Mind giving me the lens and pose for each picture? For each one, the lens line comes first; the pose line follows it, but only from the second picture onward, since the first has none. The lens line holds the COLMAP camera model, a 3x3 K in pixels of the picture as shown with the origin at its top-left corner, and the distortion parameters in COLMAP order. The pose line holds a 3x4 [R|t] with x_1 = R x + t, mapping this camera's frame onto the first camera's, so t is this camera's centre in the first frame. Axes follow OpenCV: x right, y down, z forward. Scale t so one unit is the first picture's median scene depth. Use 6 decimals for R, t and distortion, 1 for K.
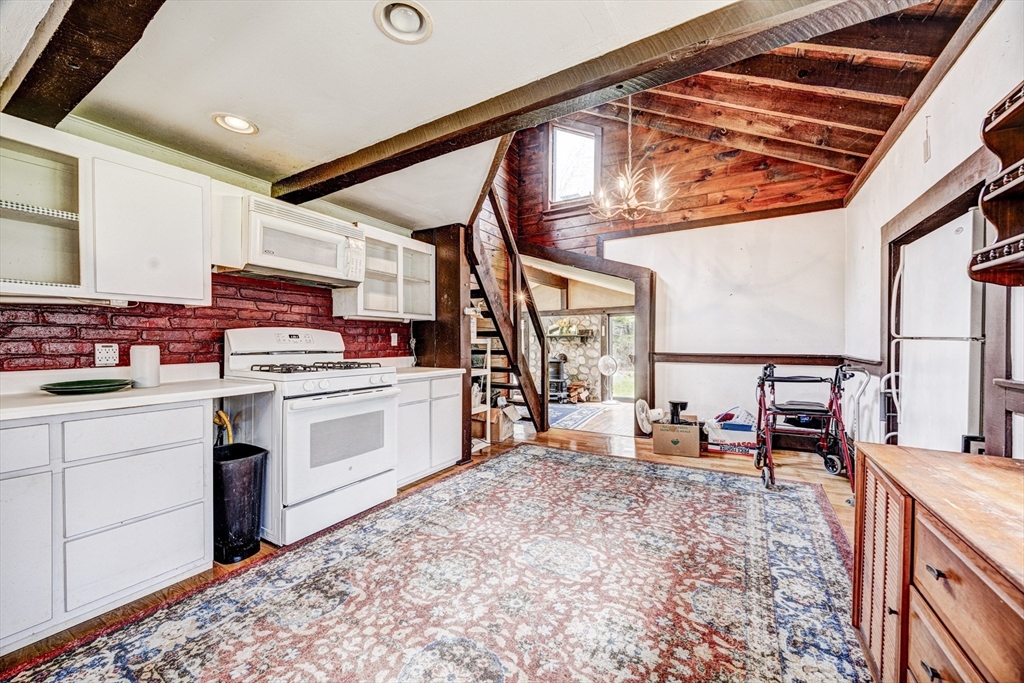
lens RADIAL K [[389.3, 0, 502.7], [0, 389.3, 345.7], [0, 0, 1]] dist [0.002347, 0.000188]
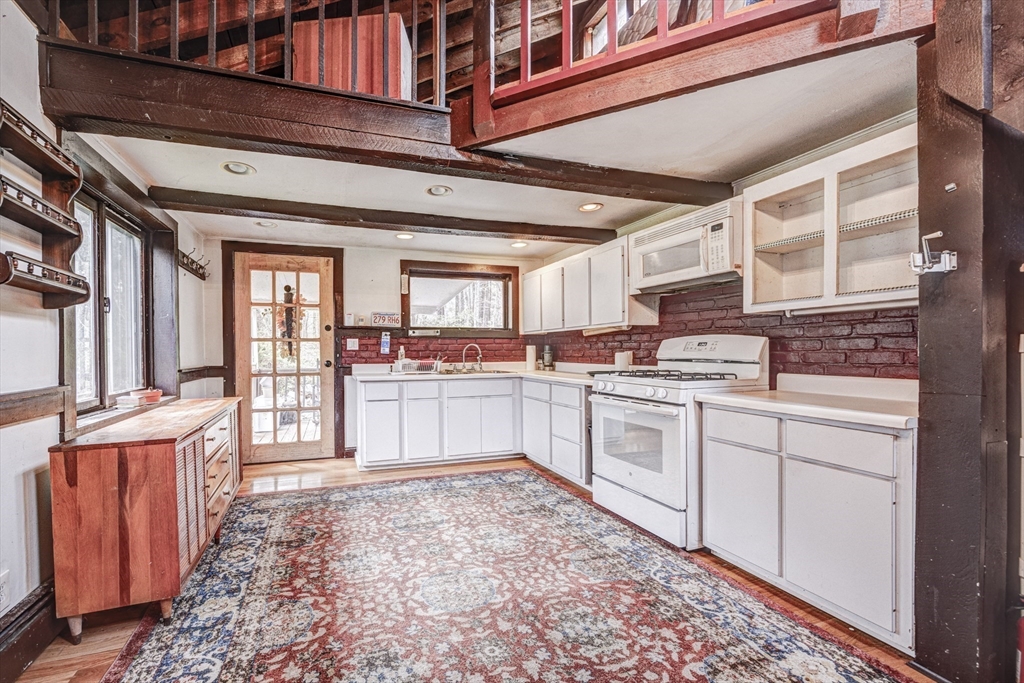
lens RADIAL K [[517.9, 0, 507.9], [0, 517.9, 349.6], [0, 0, 1]] dist [-0.004076, -0.000686]
pose [[-0.630976, 0.001954, -0.775800, 1.094247], [-0.000511, 0.999996, 0.002934, -0.018746], [0.775802, 0.002248, -0.630972, 2.031181]]
